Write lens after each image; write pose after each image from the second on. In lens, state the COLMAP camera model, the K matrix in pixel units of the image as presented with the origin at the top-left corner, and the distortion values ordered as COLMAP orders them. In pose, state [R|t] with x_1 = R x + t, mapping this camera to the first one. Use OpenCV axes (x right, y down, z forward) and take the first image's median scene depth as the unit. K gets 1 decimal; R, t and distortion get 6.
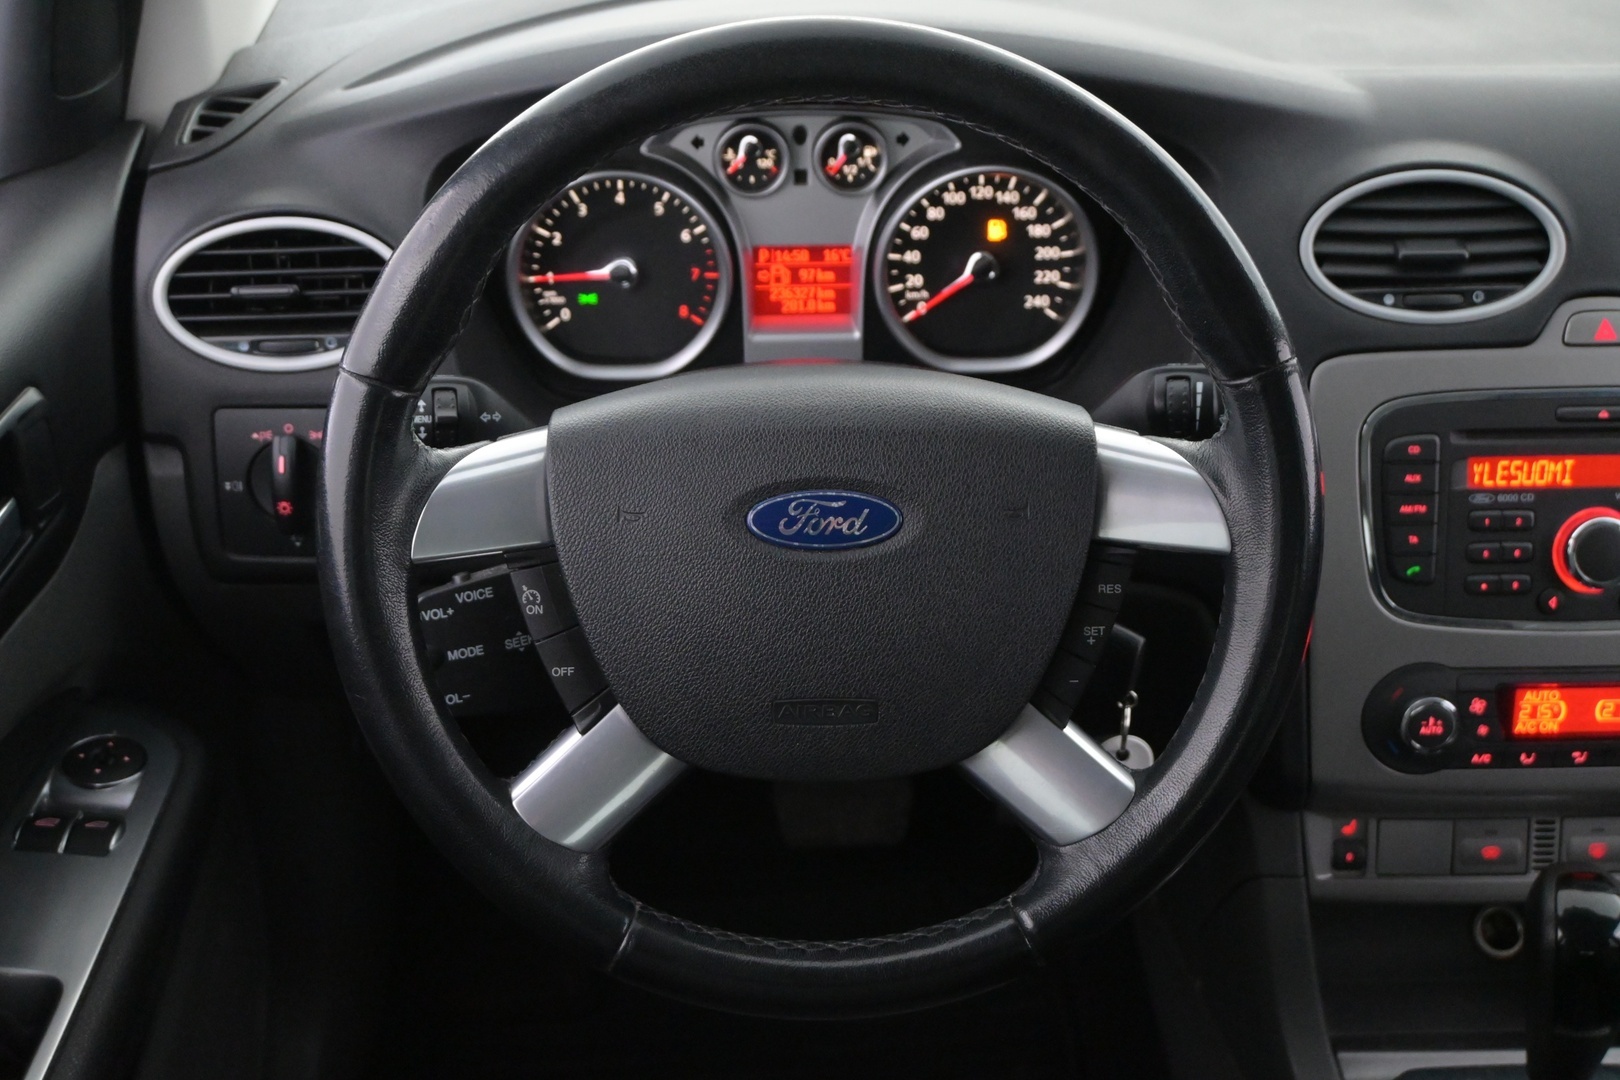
lens RADIAL K [[2124.9, 0, 811.5], [0, 2124.9, 526.3], [0, 0, 1]] dist [0.006215, -0.040805]
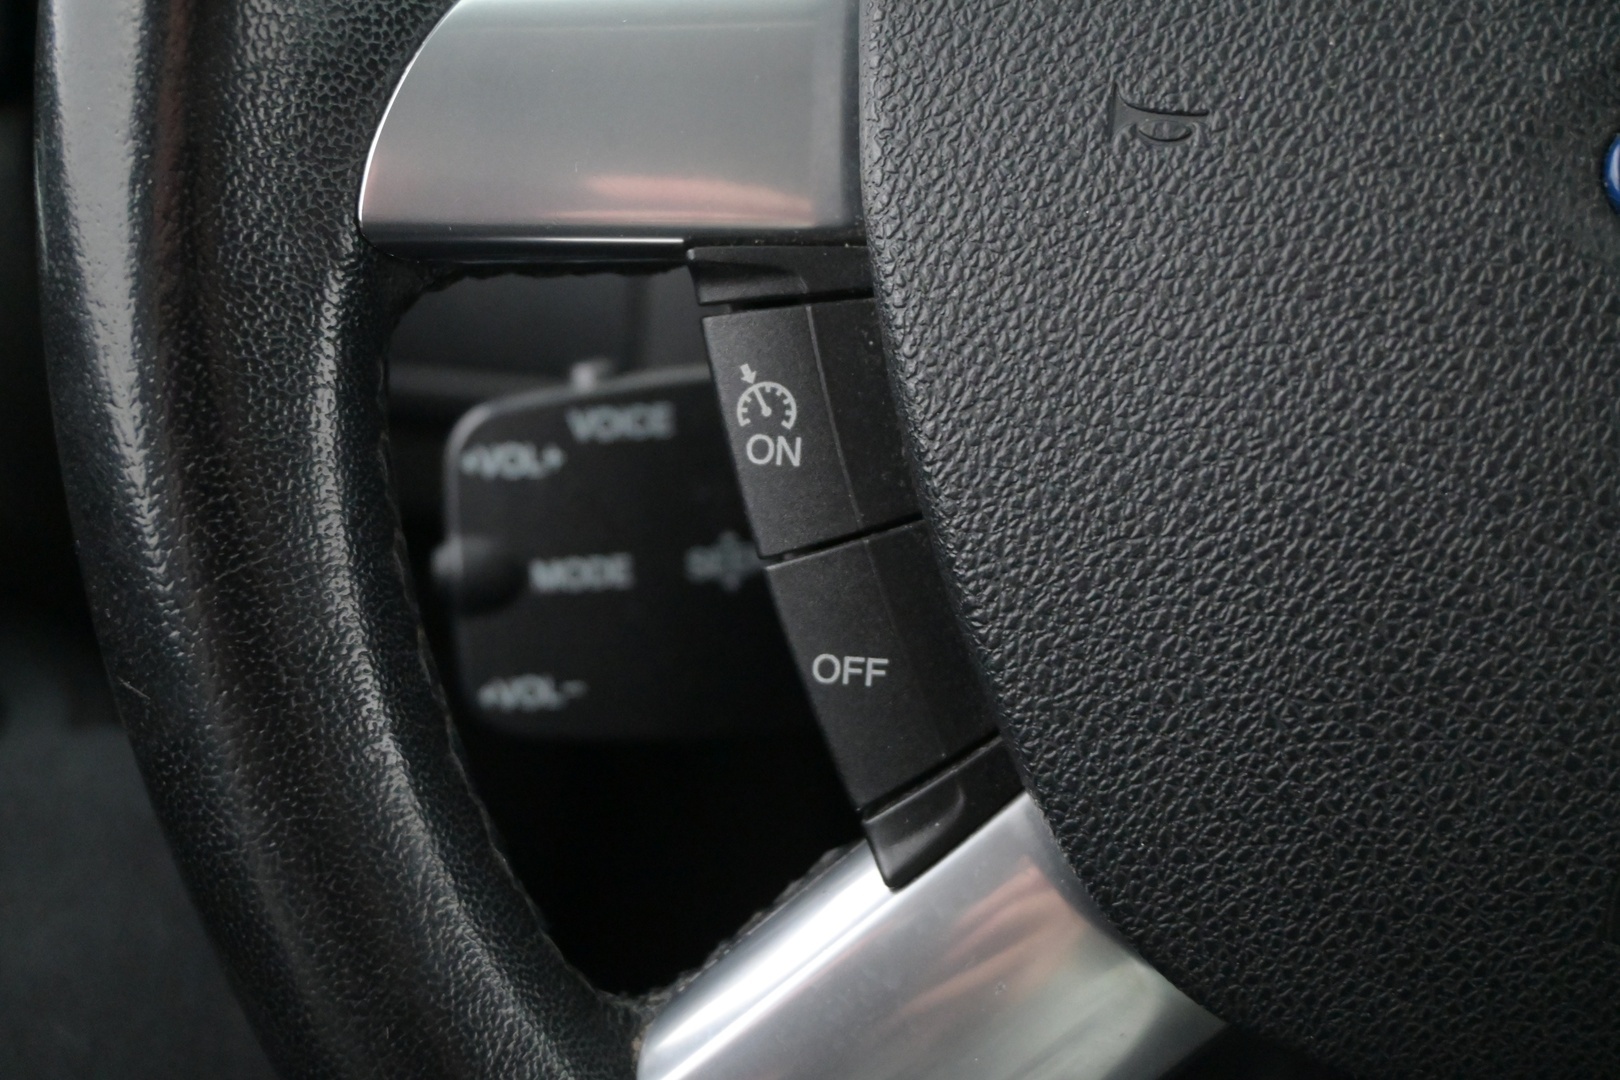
lens RADIAL K [[1714.1, 0, 810.0], [0, 1714.1, 540.0], [0, 0, 1]] dist [-0.303916, -0.000813]
pose [[0.987518, 0.096509, -0.124476, -0.073456], [-0.093688, 0.995198, 0.028334, 0.034749], [0.126613, -0.016319, 0.991818, 0.594917]]
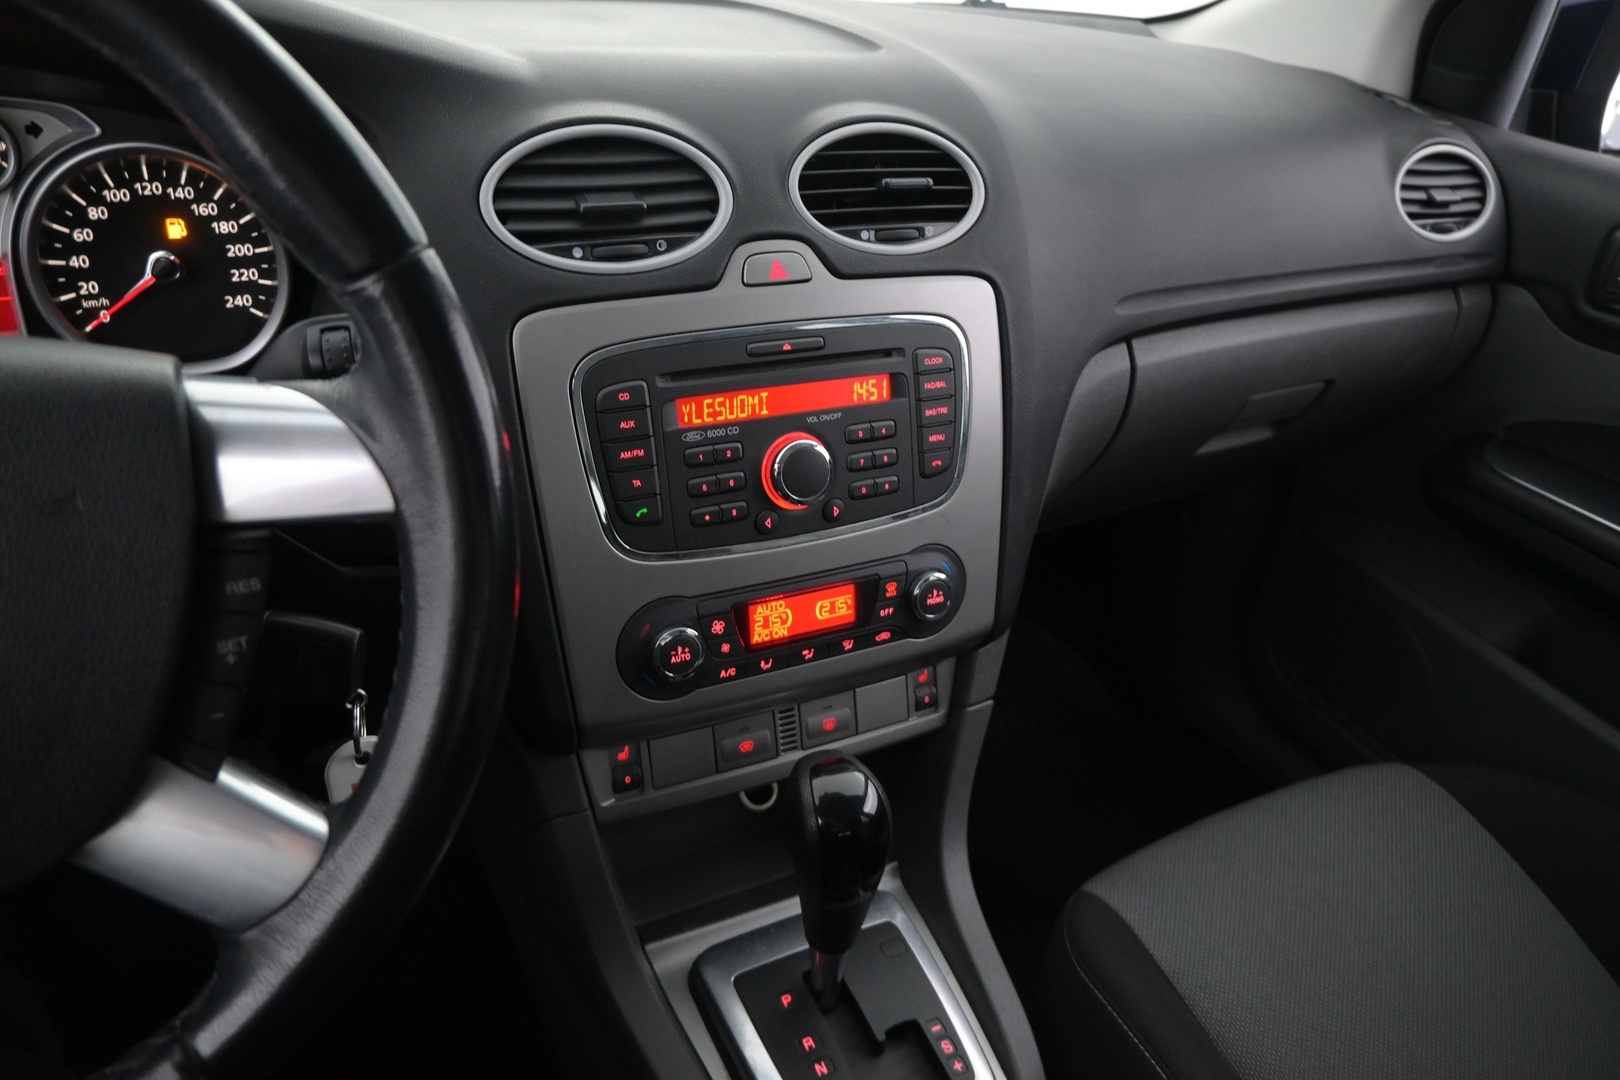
lens RADIAL K [[1104.7, 0, 810.0], [0, 1104.7, 540.0], [0, 0, 1]] dist [-0.002603, 0.006217]
pose [[0.906001, -0.154343, 0.394133, 0.132546], [0.144488, 0.987990, 0.054762, 0.015248], [-0.397852, 0.007333, 0.917421, 0.437415]]
